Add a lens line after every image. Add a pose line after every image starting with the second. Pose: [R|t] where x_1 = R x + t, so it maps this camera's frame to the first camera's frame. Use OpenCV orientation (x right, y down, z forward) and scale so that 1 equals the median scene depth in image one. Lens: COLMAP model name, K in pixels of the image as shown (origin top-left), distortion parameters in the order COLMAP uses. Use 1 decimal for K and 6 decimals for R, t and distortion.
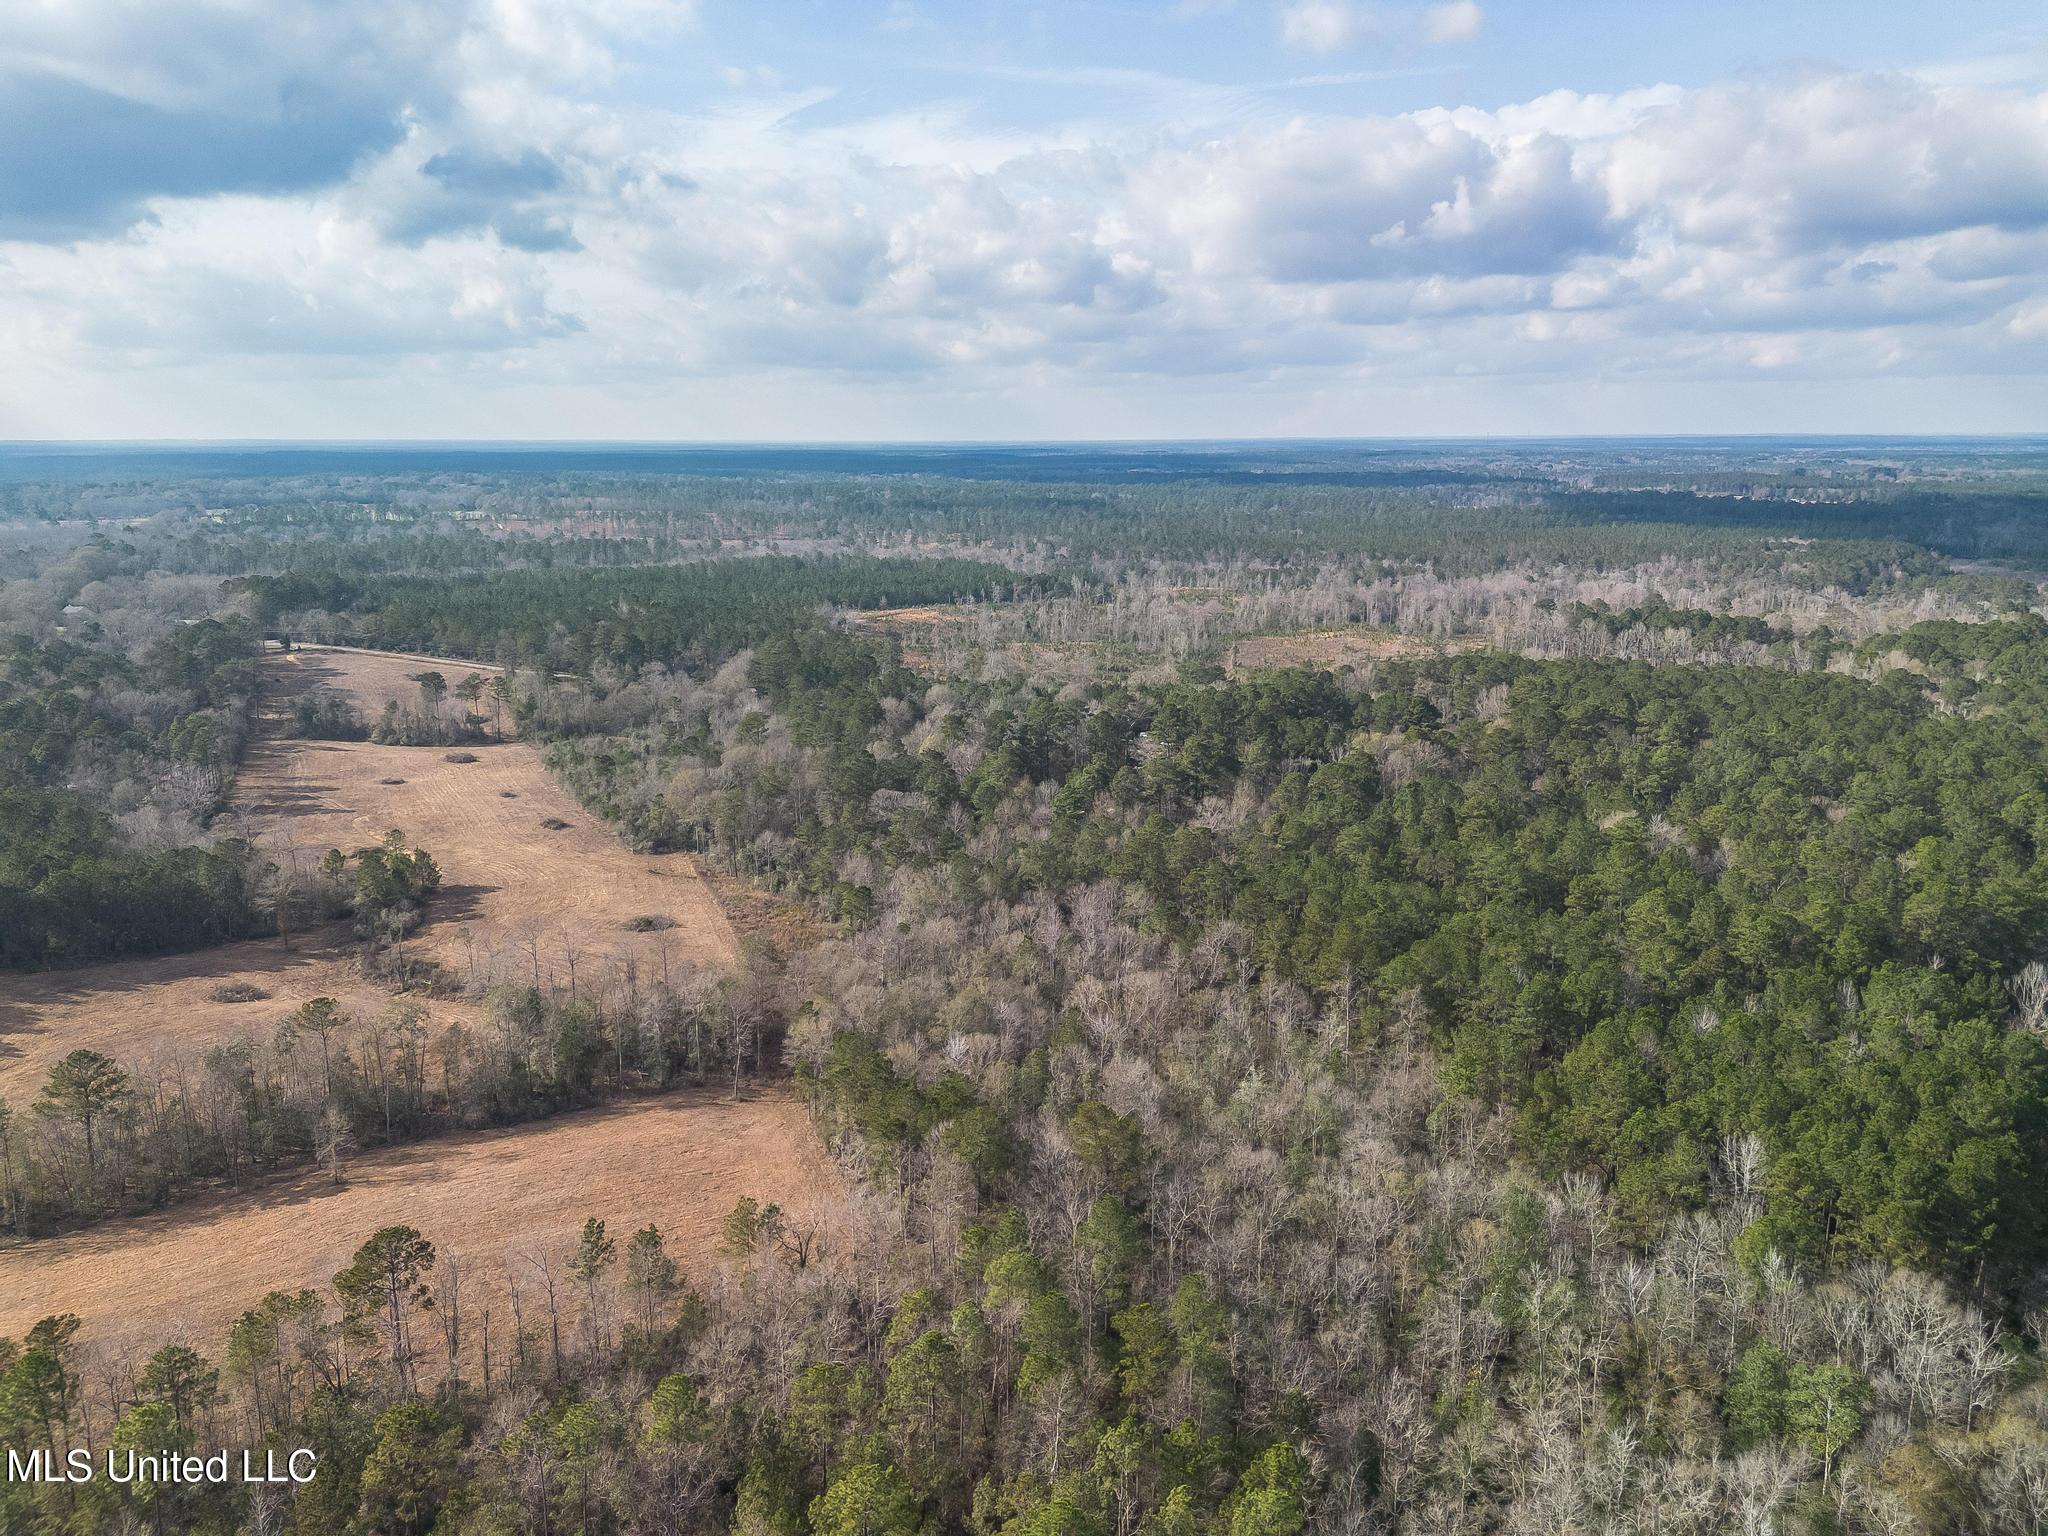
lens RADIAL K [[1450.0, 0, 1032.0], [0, 1450.0, 762.5], [0, 0, 1]] dist [0.092266, -0.100024]
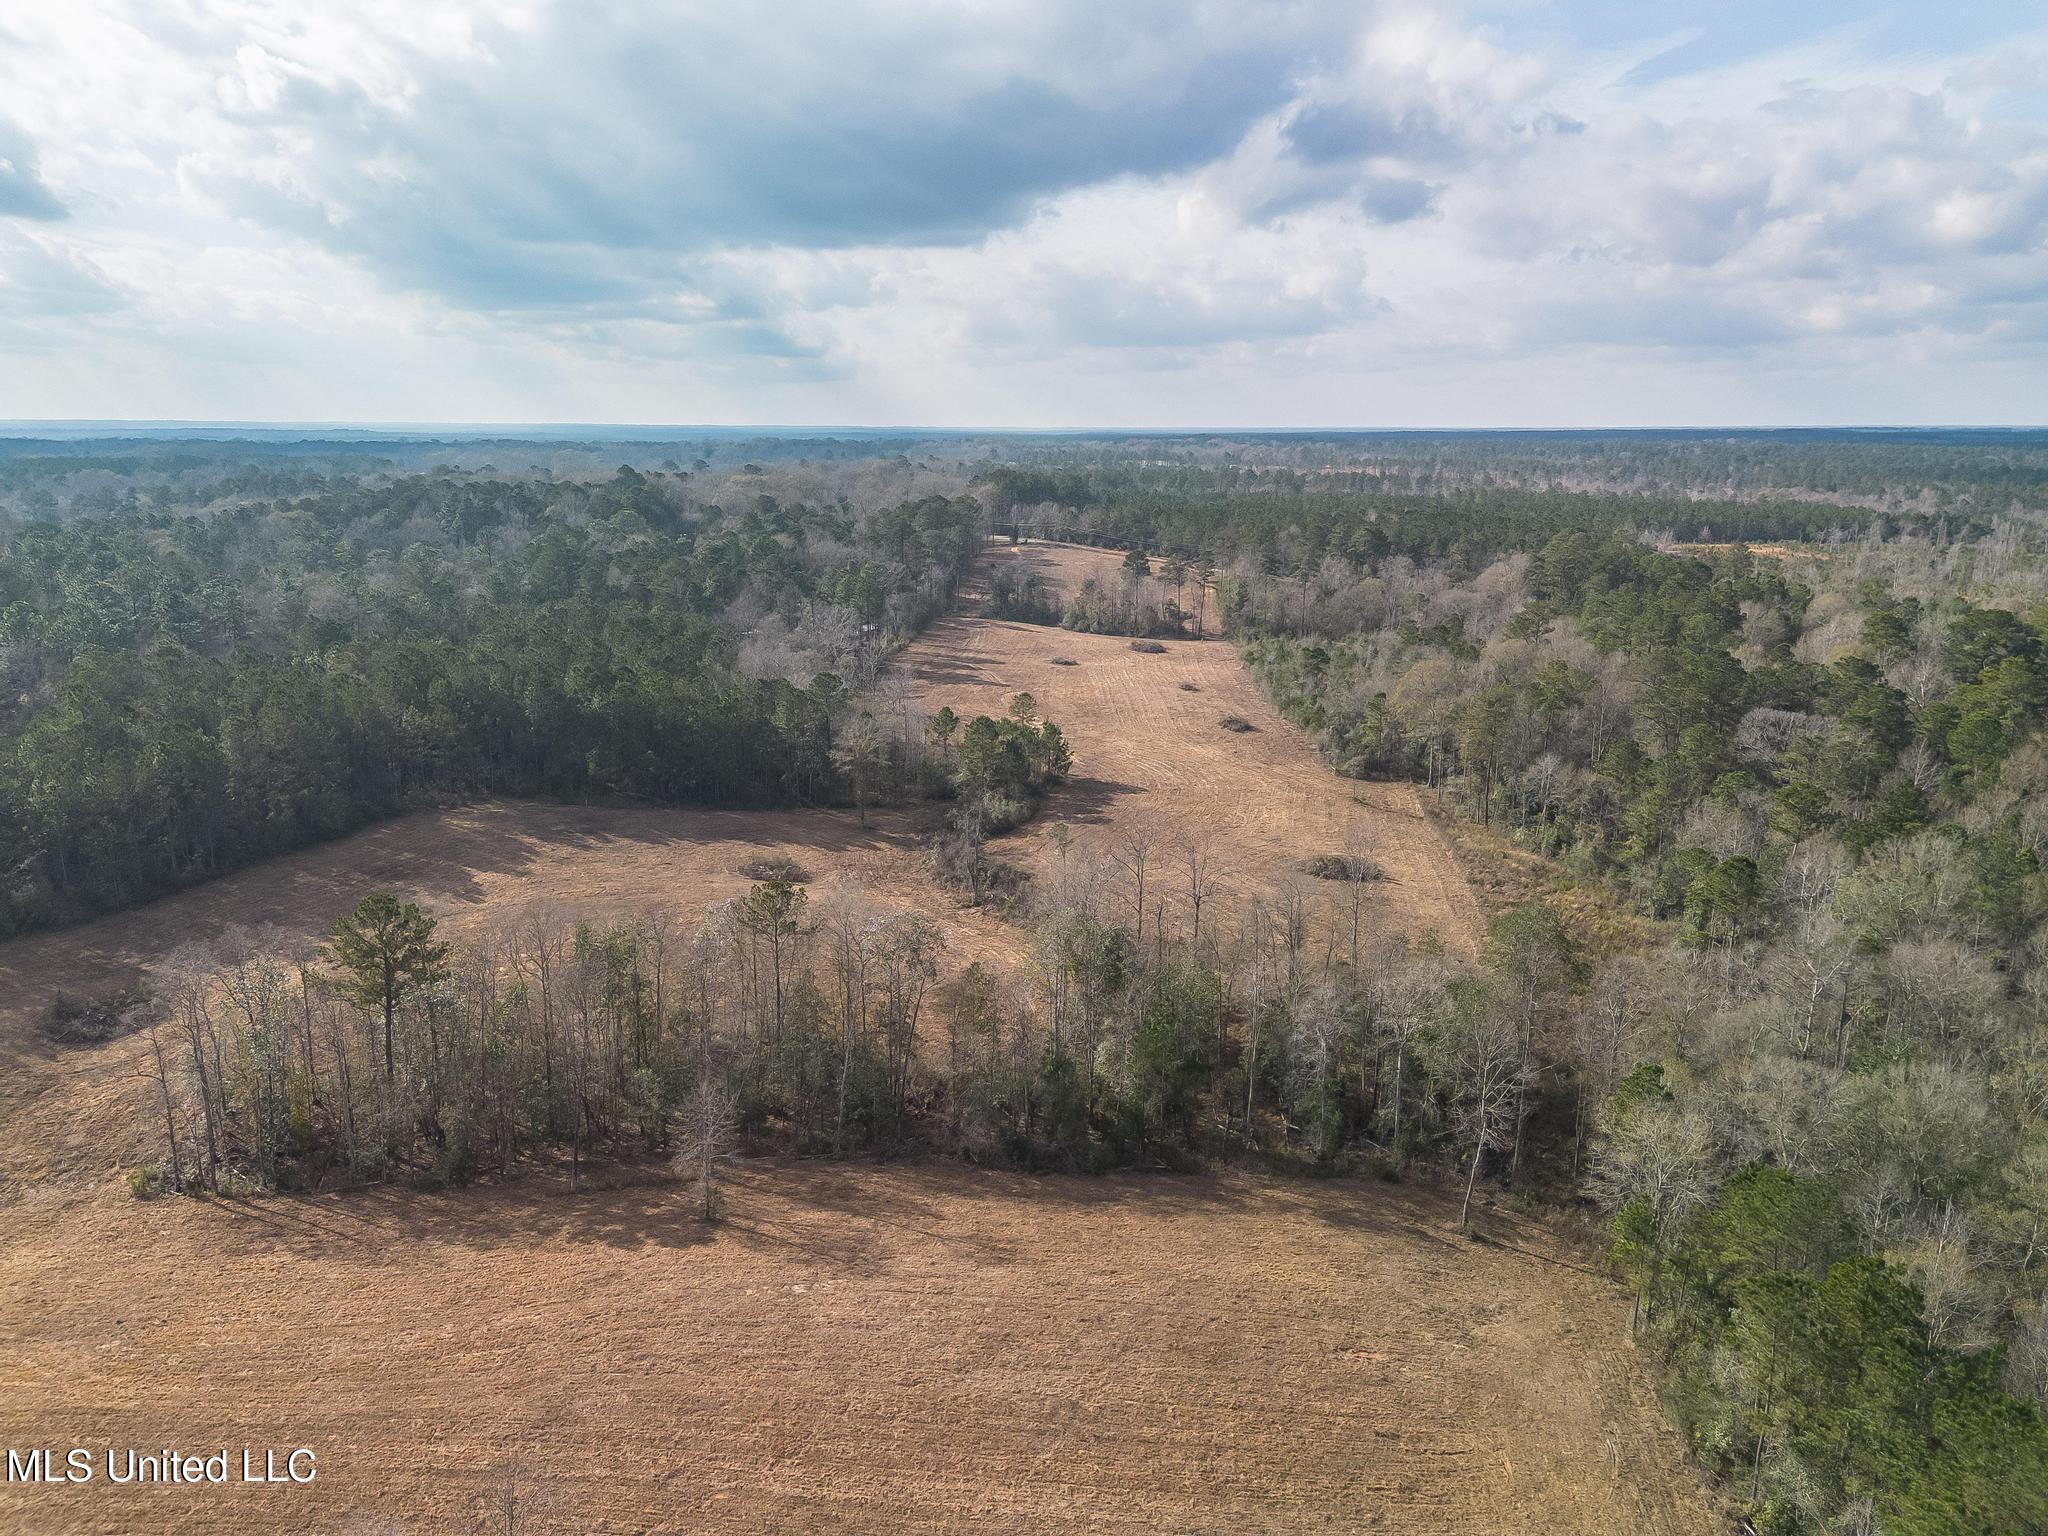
lens RADIAL K [[1486.7, 0, 1024.0], [0, 1486.7, 768.0], [0, 0, 1]] dist [0.089463, -0.105558]
pose [[0.875849, 0.119343, -0.467595, -0.126980], [-0.113145, 0.992714, 0.041437, 0.081830], [0.469133, 0.016613, 0.882971, 0.539447]]
